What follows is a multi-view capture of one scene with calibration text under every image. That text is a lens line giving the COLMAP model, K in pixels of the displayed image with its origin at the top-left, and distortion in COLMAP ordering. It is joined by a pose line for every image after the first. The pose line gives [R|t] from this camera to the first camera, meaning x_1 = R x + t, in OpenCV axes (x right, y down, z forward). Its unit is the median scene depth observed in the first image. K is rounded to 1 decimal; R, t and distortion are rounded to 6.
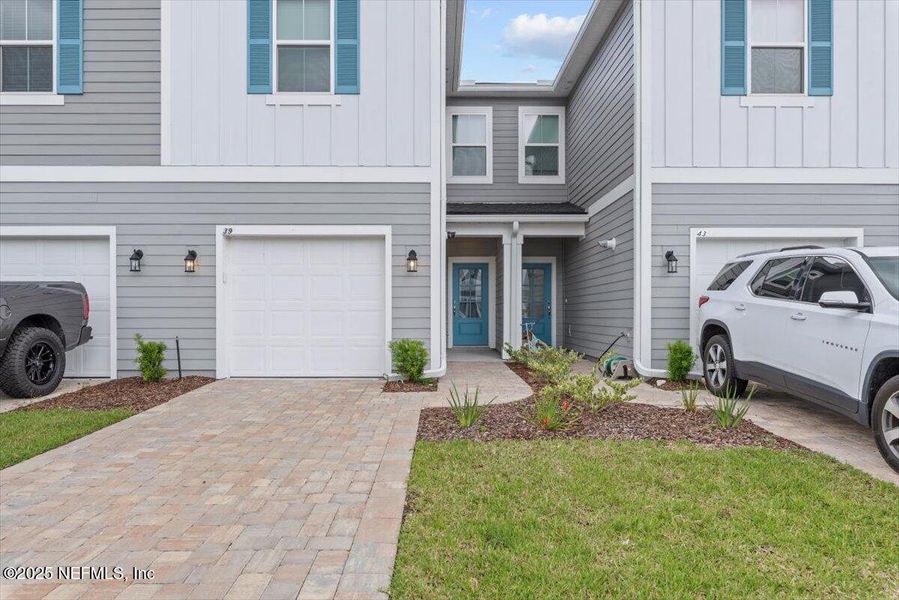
lens RADIAL K [[540.6, 0, 448.5], [0, 540.6, 312.2], [0, 0, 1]] dist [-0.004098, -0.001466]
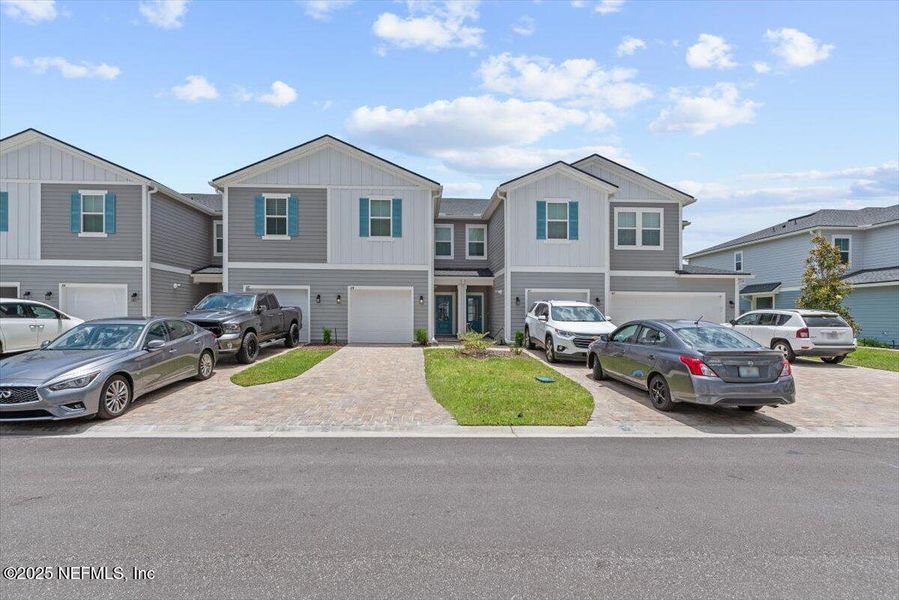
lens RADIAL K [[395.8, 0, 449.5], [0, 395.8, 300.0], [0, 0, 1]] dist [-0.000805, -0.000062]
pose [[0.998641, 0.010879, 0.050967, -0.019424], [-0.008881, 0.999189, -0.039263, -0.013472], [-0.051353, 0.038757, 0.997928, -0.723087]]
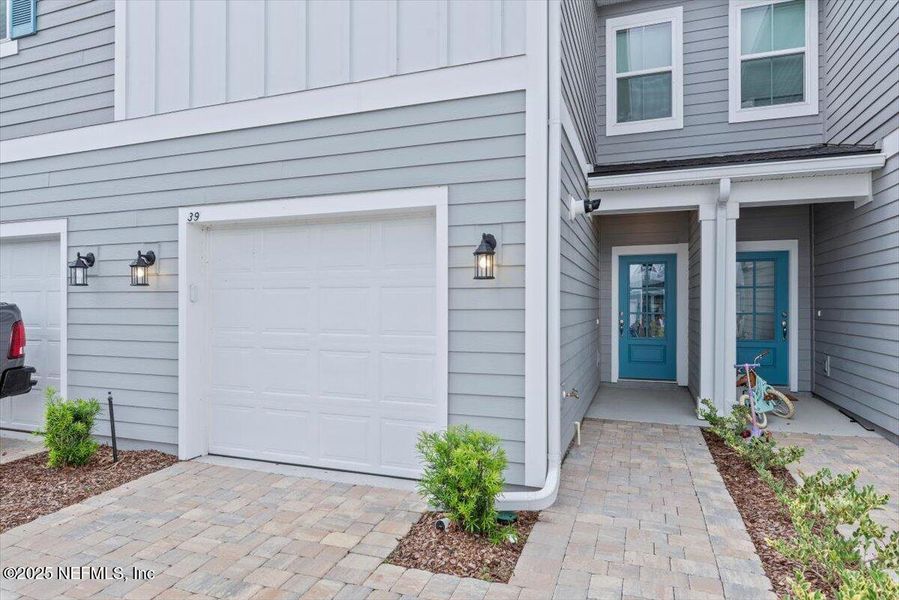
lens RADIAL K [[520.7, 0, 447.9], [0, 520.7, 307.0], [0, 0, 1]] dist [-0.003729, -0.000411]
pose [[0.936118, 0.002482, -0.351677, 0.047624], [-0.000704, 0.999986, 0.005184, -0.038769], [0.351685, -0.004605, 0.936107, 0.410011]]
